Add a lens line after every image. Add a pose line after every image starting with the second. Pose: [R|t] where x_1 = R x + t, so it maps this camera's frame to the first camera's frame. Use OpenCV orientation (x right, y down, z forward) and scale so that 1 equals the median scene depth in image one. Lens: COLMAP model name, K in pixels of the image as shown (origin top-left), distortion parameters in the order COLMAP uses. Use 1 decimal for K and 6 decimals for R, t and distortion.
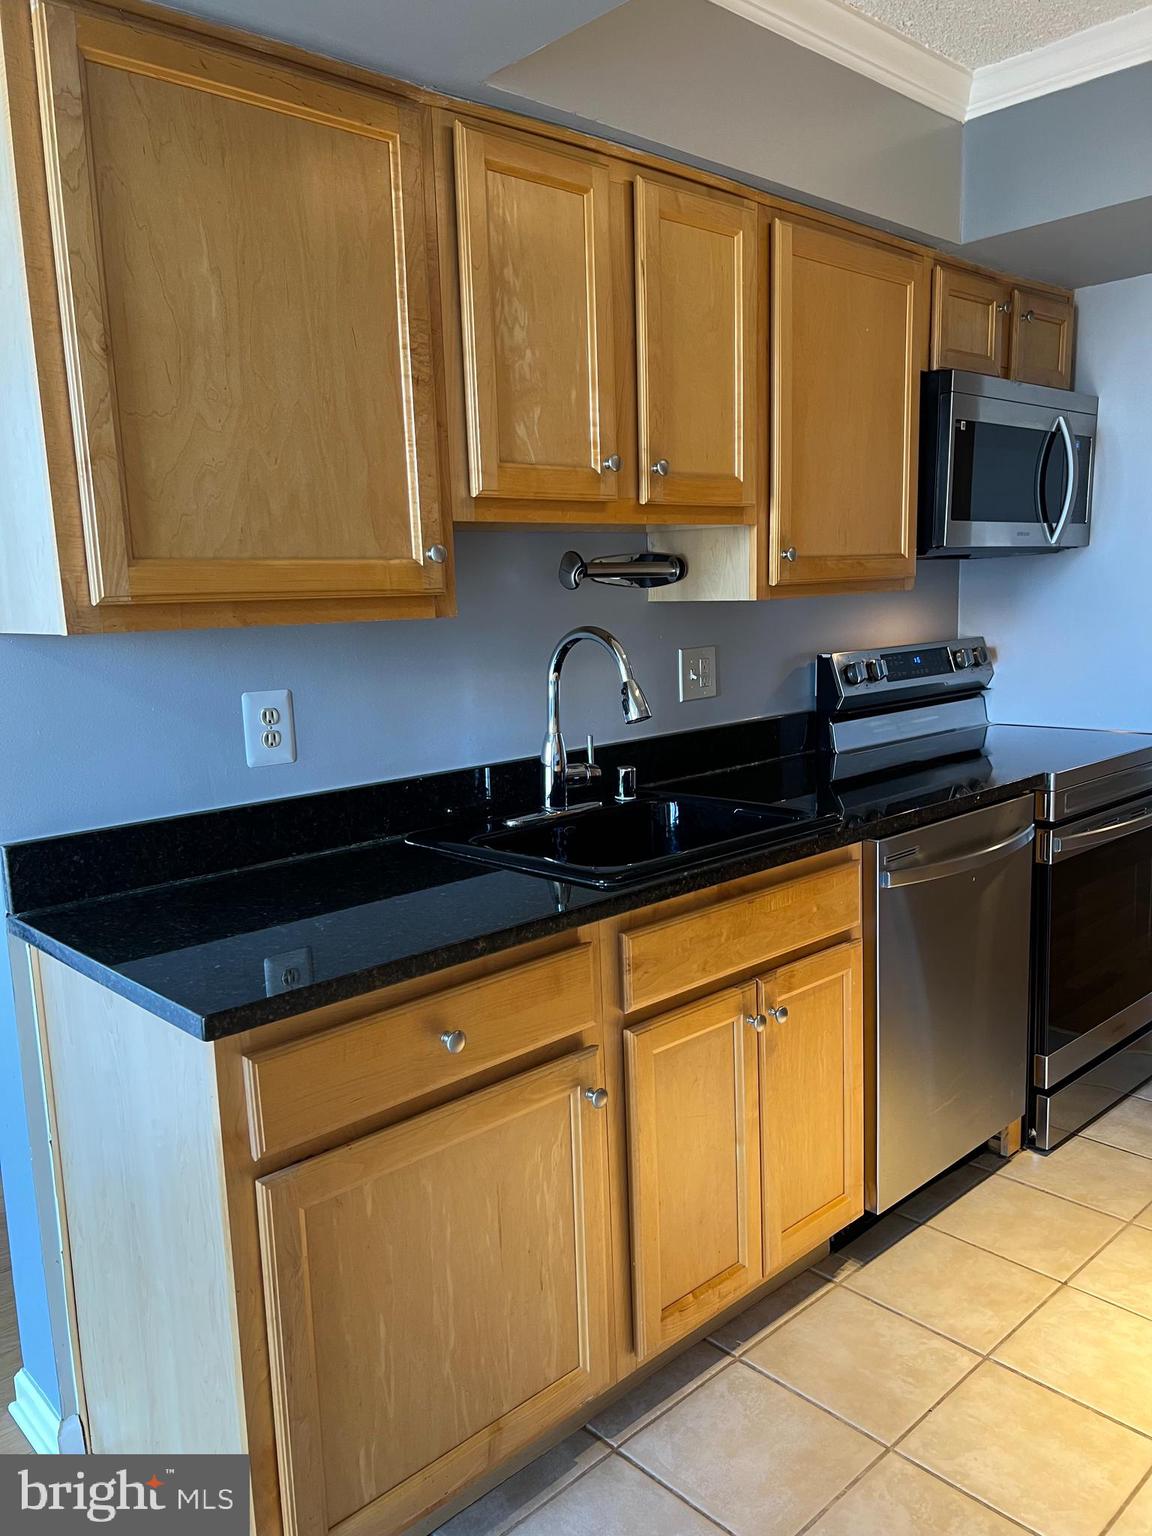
lens RADIAL K [[1162.7, 0, 582.5], [0, 1162.7, 826.8], [0, 0, 1]] dist [0.071054, -0.077475]
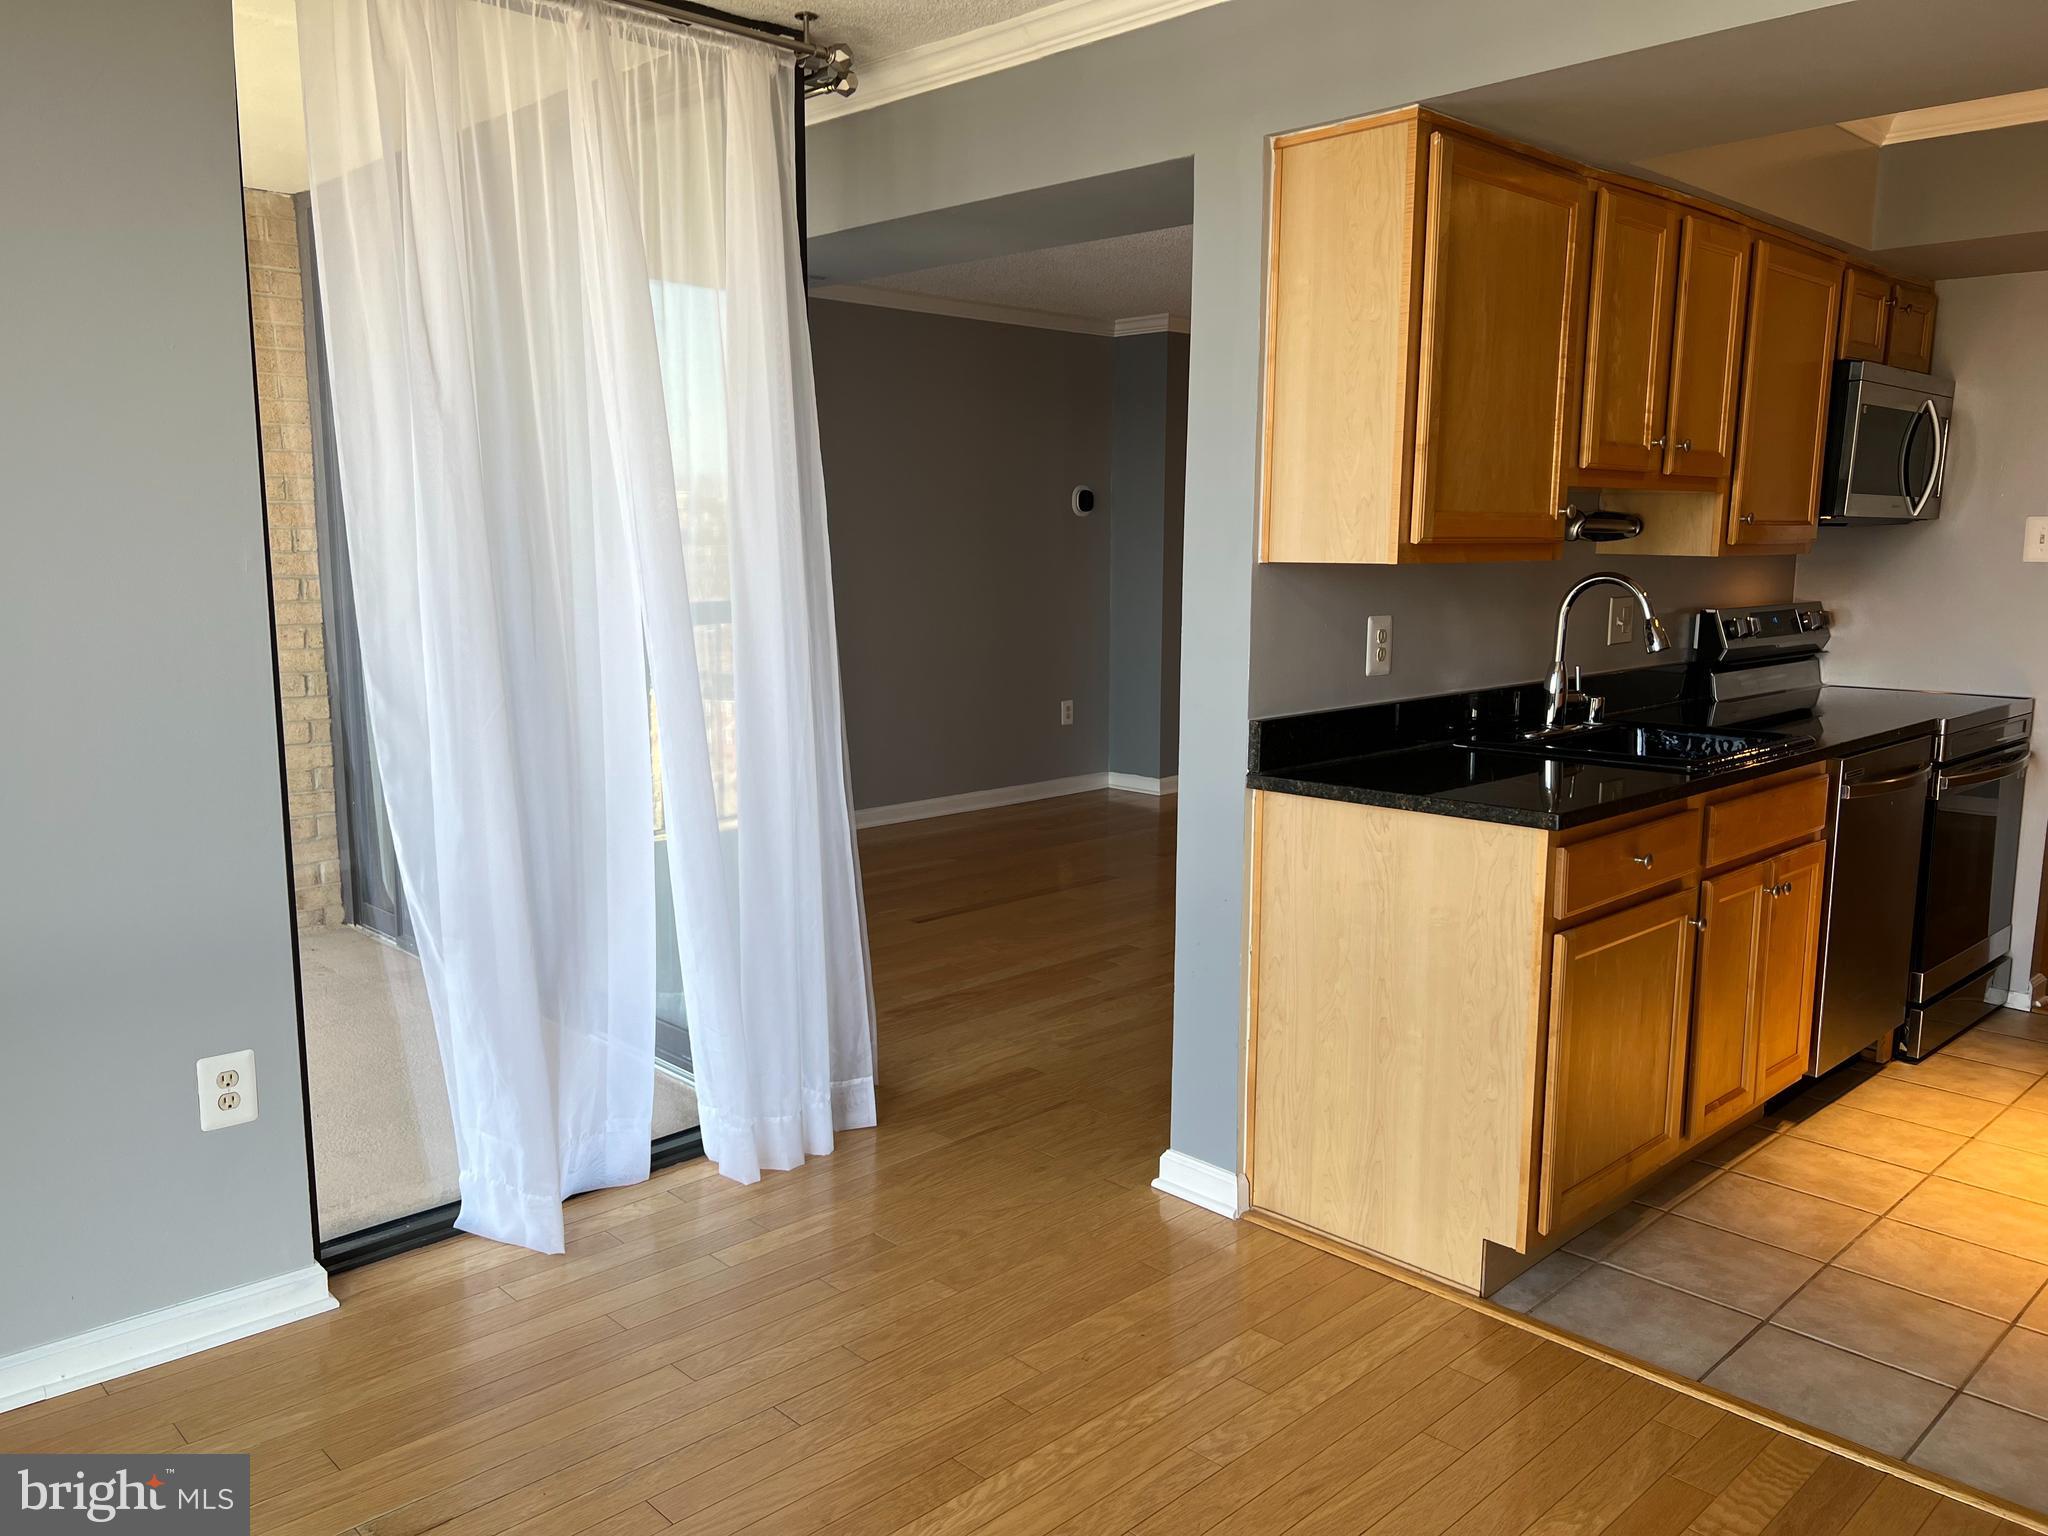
lens RADIAL K [[1550.3, 0, 1030.3], [0, 1550.3, 838.8], [0, 0, 1]] dist [0.071054, -0.077475]
pose [[0.999089, 0.035078, 0.024295, -0.546429], [-0.034851, 0.999345, -0.009703, 0.122263], [-0.024620, 0.008848, 0.999658, -0.528031]]
